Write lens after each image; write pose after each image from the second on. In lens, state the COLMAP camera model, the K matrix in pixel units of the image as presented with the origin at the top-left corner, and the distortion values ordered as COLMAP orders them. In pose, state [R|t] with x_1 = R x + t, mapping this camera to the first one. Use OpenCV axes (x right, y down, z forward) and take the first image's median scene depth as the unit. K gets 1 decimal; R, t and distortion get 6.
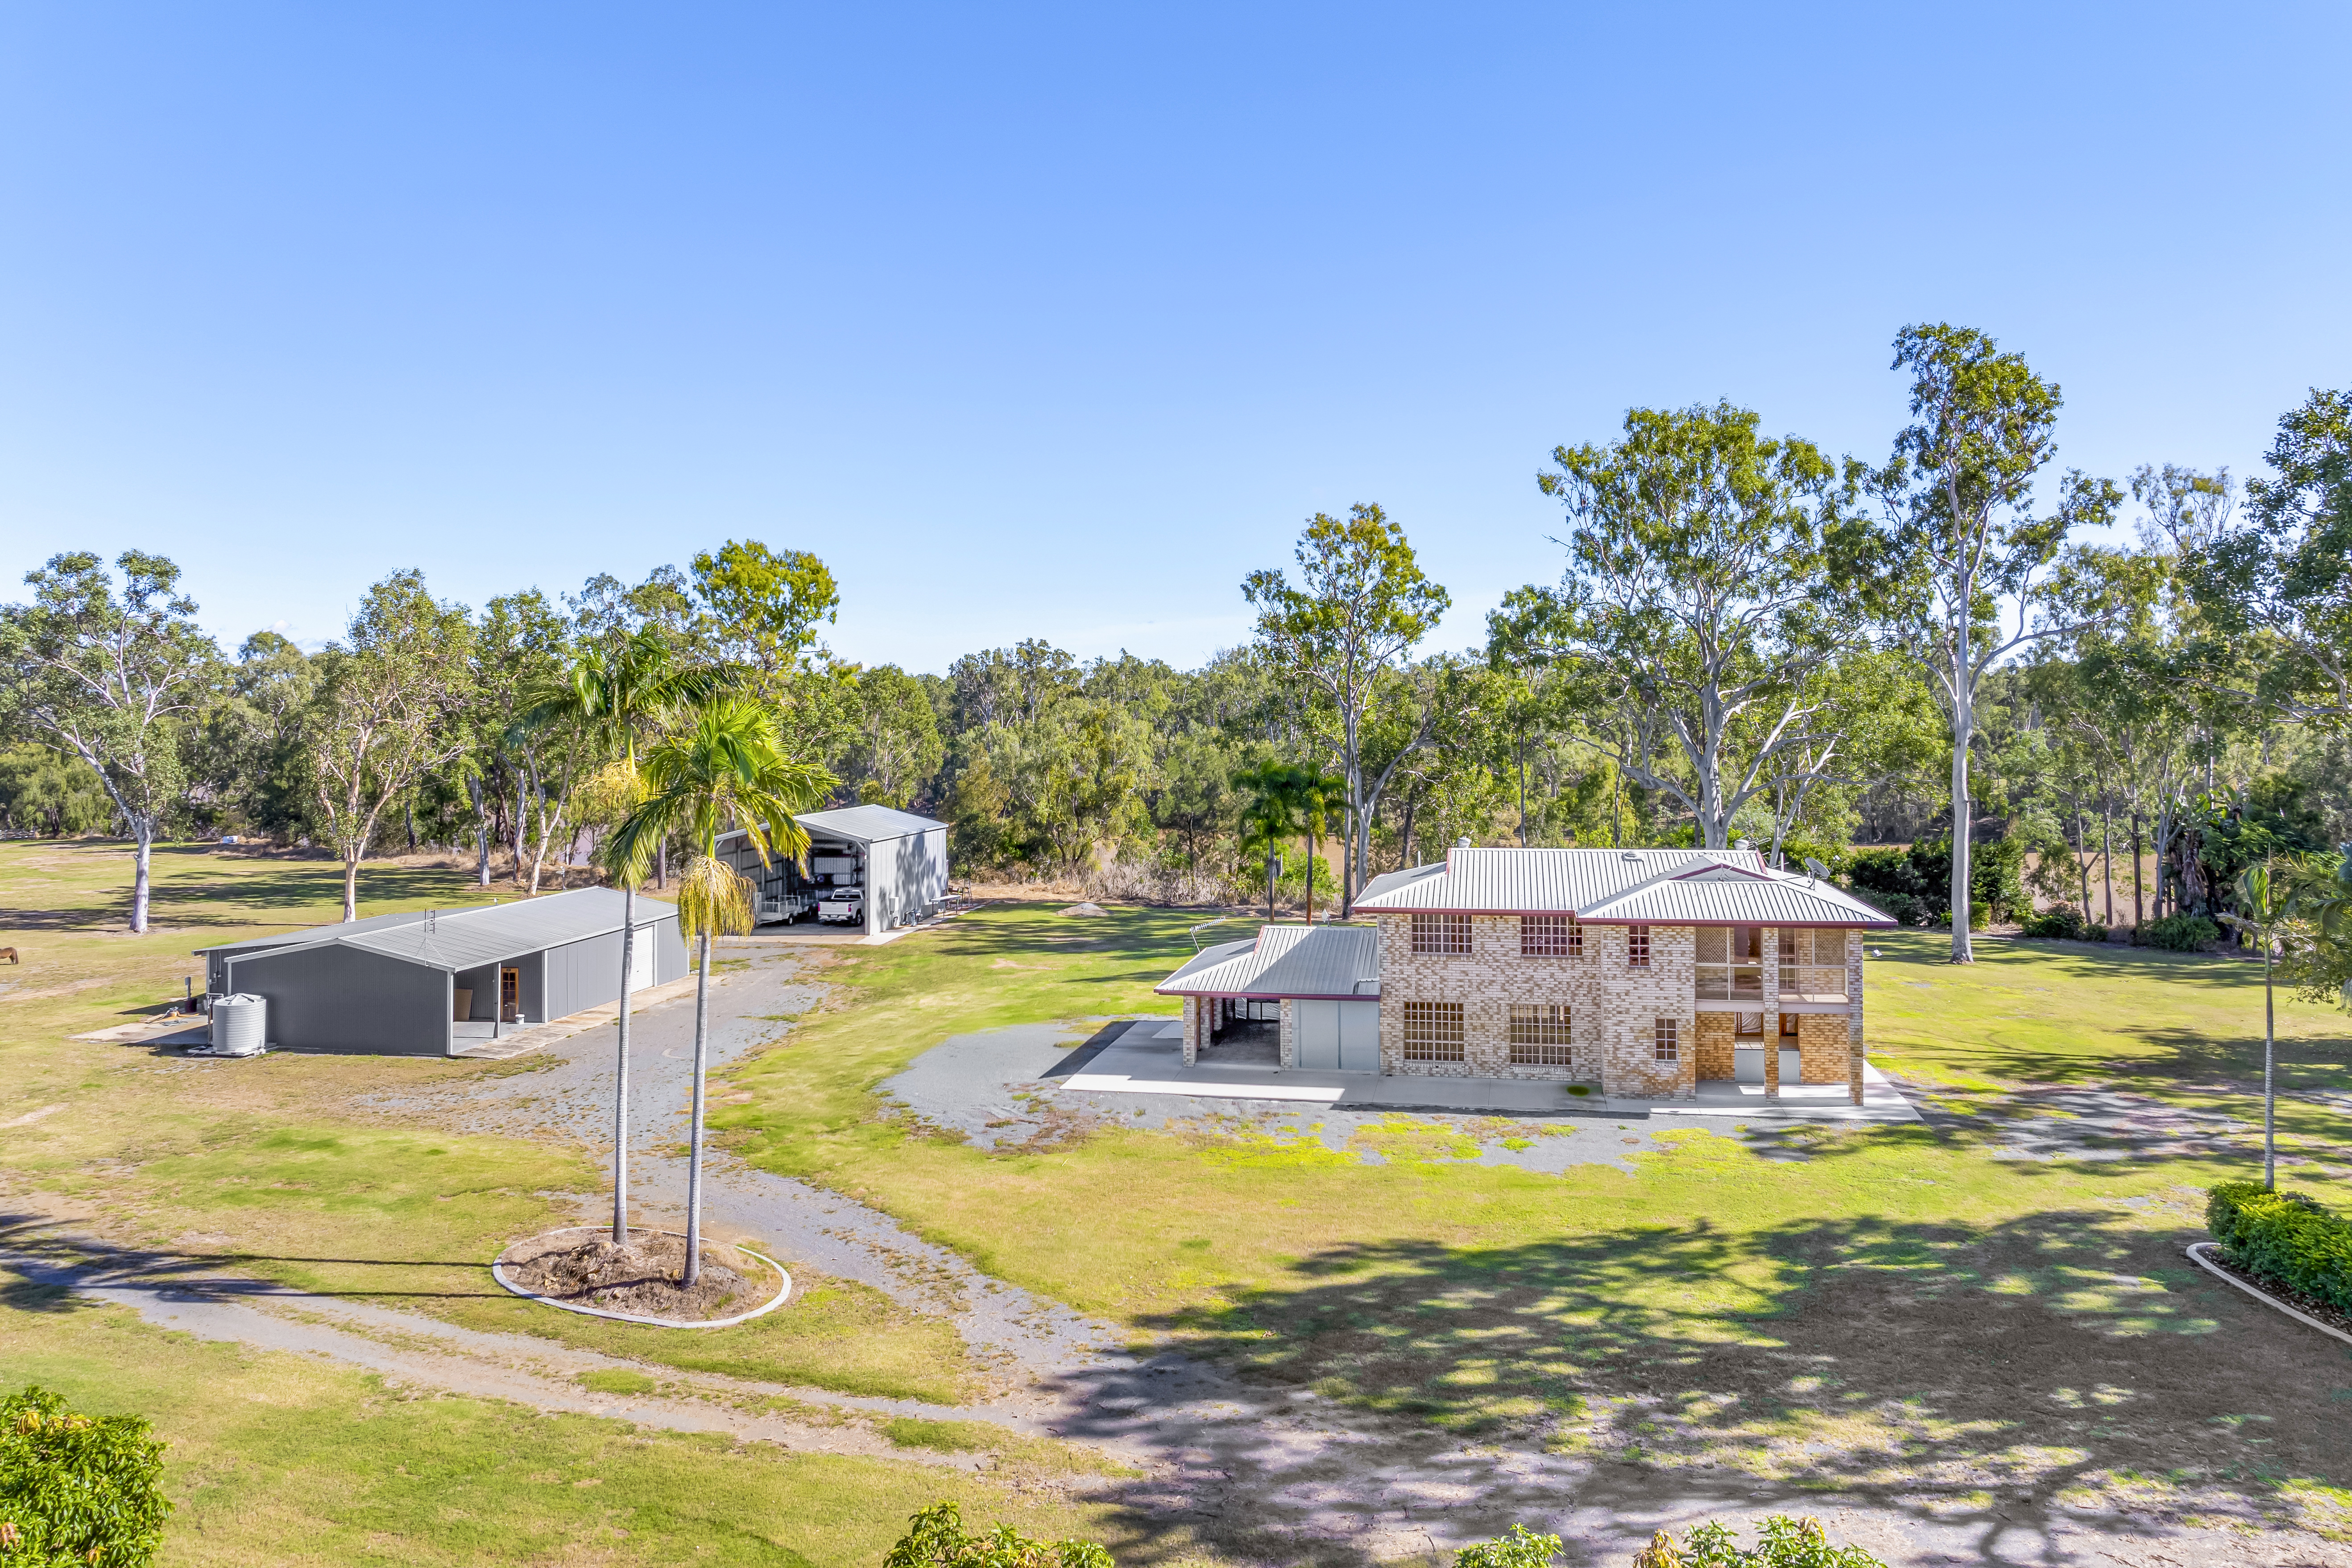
lens RADIAL K [[1618.8, 0, 1173.5], [0, 1618.8, 777.5], [0, 0, 1]] dist [-0.012998, -0.000130]
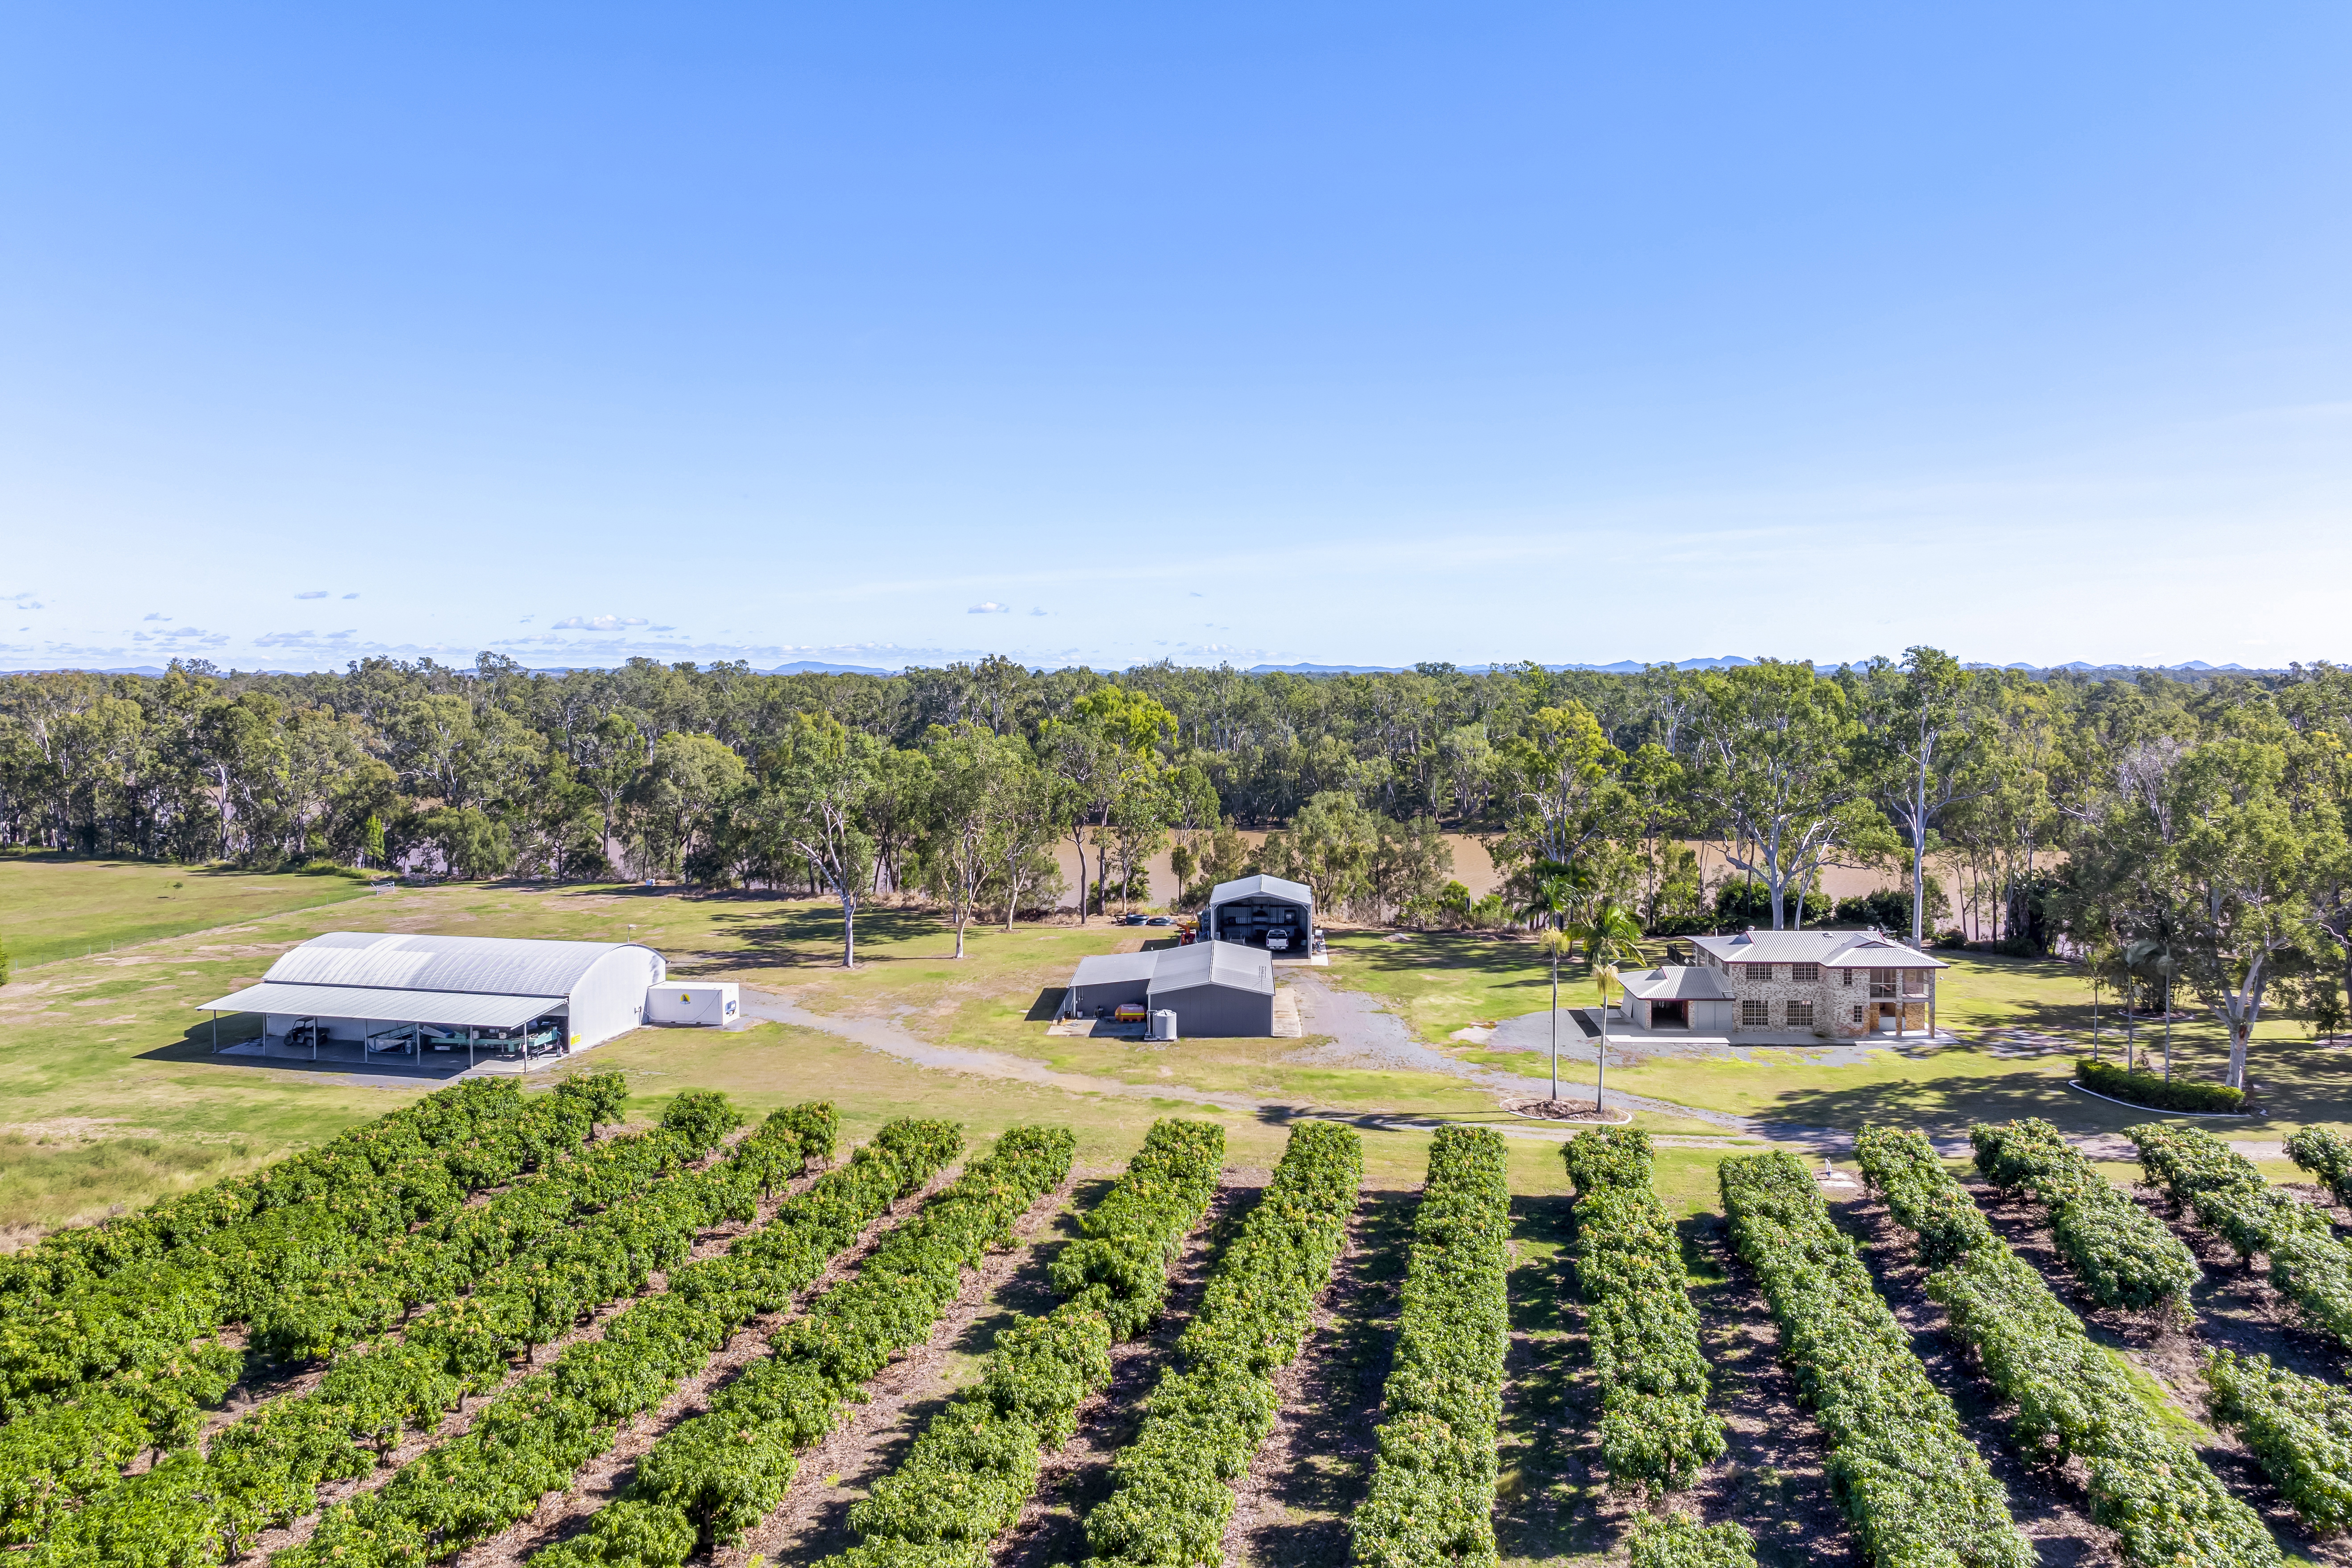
lens RADIAL K [[1618.8, 0, 1178.7], [0, 1618.8, 788.8], [0, 0, 1]] dist [-0.012998, -0.000130]
pose [[0.991290, -0.009289, 0.131365, -1.023866], [0.005249, 0.999504, 0.031062, -0.258841], [-0.131589, -0.030102, 0.990847, -1.275023]]
